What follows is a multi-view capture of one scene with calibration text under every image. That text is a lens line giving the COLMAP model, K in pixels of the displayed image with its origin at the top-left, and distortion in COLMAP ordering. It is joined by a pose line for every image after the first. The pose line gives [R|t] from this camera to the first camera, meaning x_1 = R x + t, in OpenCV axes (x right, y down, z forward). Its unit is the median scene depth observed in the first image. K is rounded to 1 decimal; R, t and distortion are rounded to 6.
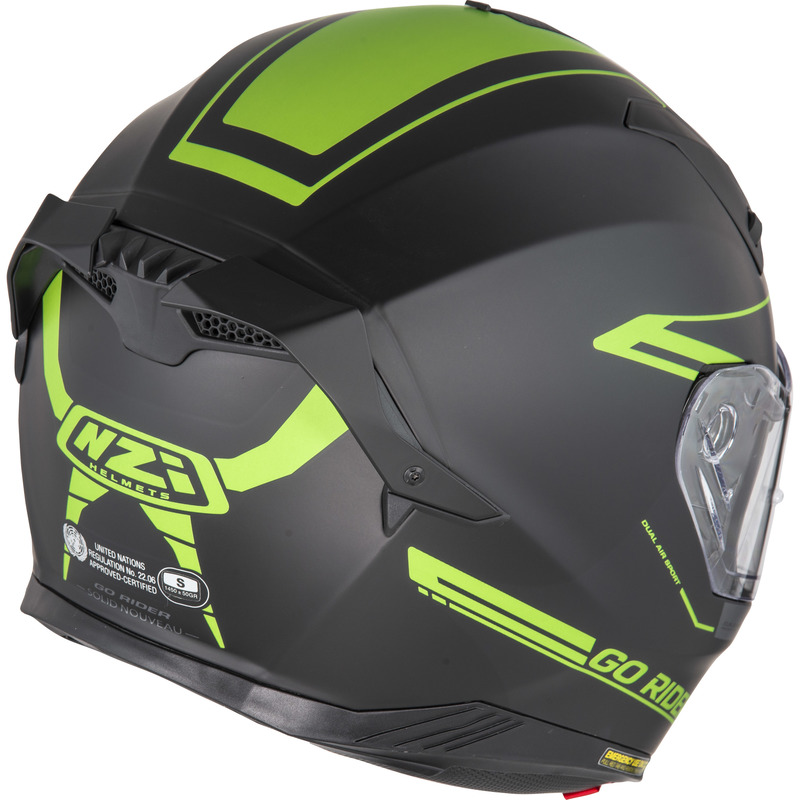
lens RADIAL K [[3605.5, 0, 400.0], [0, 3605.5, 400.0], [0, 0, 1]] dist [0.272228, 3.384178]
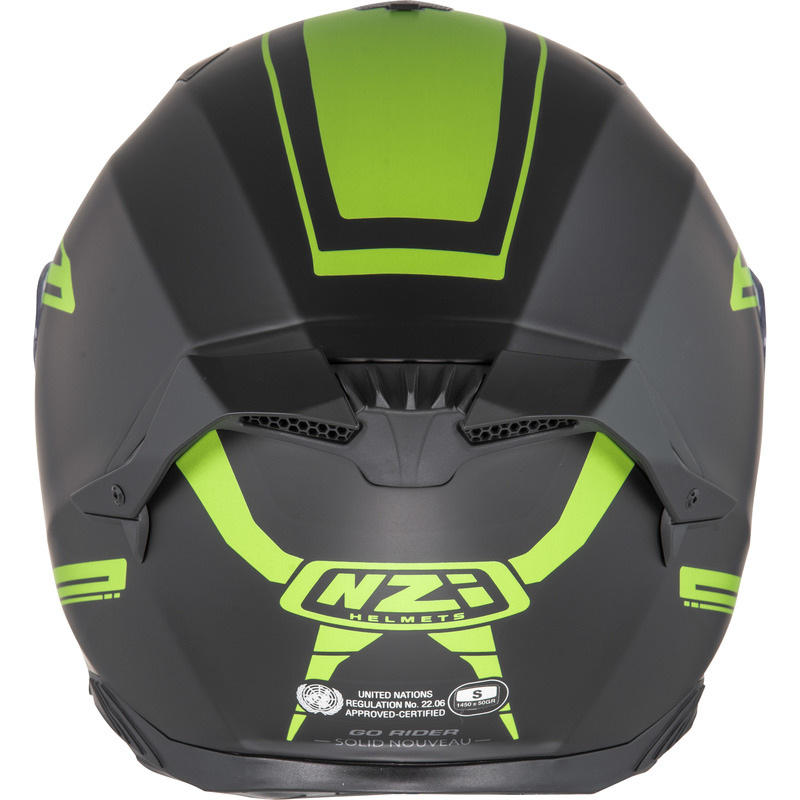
lens RADIAL K [[3605.5, 0, 400.0], [0, 3605.5, 400.0], [0, 0, 1]] dist [0.272228, 3.384178]
pose [[0.763278, -0.357181, 0.538357, -0.556752], [0.286012, 0.933987, 0.214161, -0.229286], [-0.579313, -0.009488, 0.815050, 0.240148]]
